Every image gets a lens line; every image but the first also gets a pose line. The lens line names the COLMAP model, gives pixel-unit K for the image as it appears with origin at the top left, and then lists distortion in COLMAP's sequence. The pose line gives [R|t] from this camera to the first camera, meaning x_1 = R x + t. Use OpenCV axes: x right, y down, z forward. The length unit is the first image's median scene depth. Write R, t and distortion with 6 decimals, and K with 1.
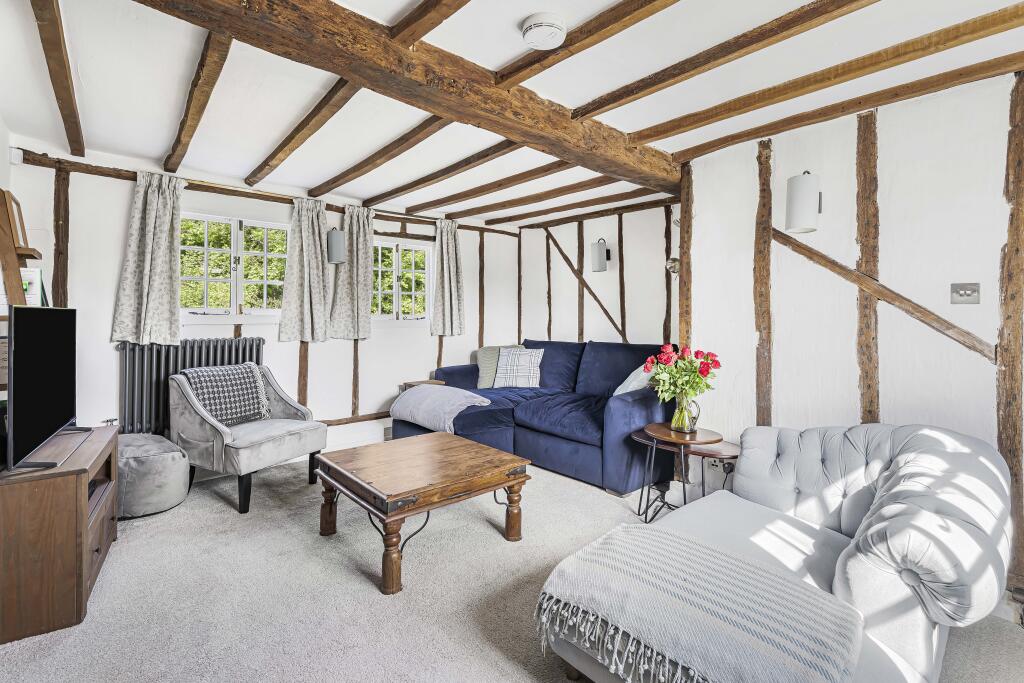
lens RADIAL K [[476.4, 0, 512.8], [0, 476.4, 300.6], [0, 0, 1]] dist [0.000498, 0.000106]
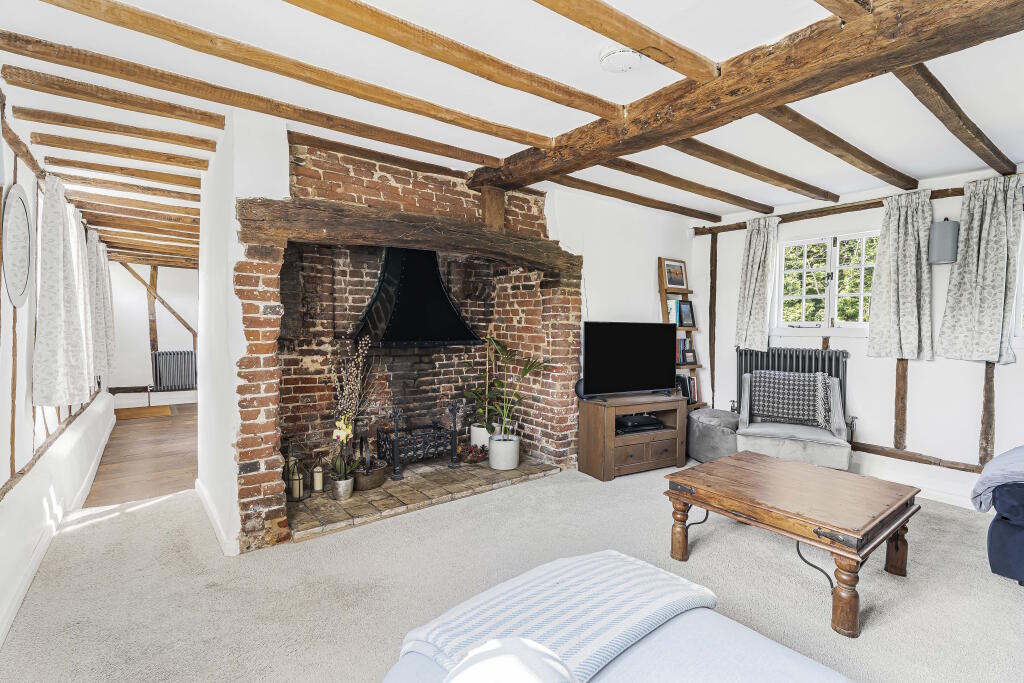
lens RADIAL K [[474.2, 0, 512.5], [0, 474.2, 326.0], [0, 0, 1]] dist [0.000072, -0.000001]
pose [[-0.085924, -0.001451, -0.996301, 0.543912], [0.020313, 0.999789, -0.003208, 0.015341], [0.996095, -0.020513, -0.085876, 0.403159]]
